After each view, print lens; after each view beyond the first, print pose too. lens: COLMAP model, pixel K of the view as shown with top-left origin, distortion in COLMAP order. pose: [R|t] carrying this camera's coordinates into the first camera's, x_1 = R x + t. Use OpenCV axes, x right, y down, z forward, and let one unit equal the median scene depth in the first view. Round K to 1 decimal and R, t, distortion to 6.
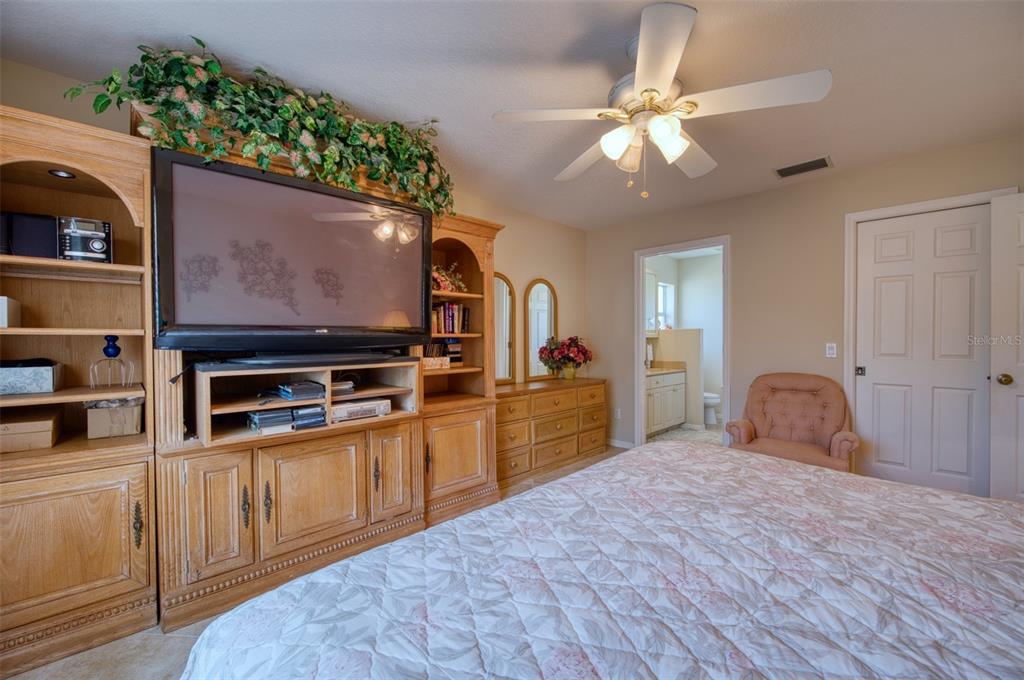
lens RADIAL K [[415.3, 0, 512.0], [0, 415.3, 340.0], [0, 0, 1]] dist [-0.001926, -0.000371]
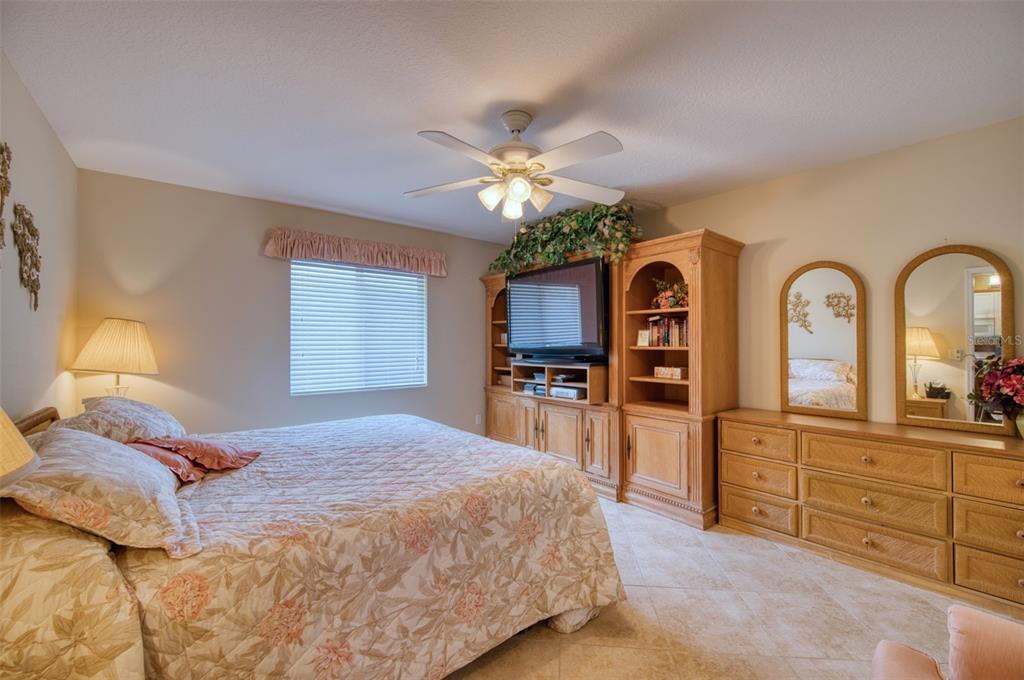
lens RADIAL K [[415.3, 0, 512.0], [0, 415.3, 340.0], [0, 0, 1]] dist [-0.001926, -0.000371]
pose [[-0.095933, -0.016827, -0.995246, 0.825330], [-0.007905, 0.999838, -0.016142, -0.009825], [0.995356, 0.006319, -0.096050, 0.587595]]
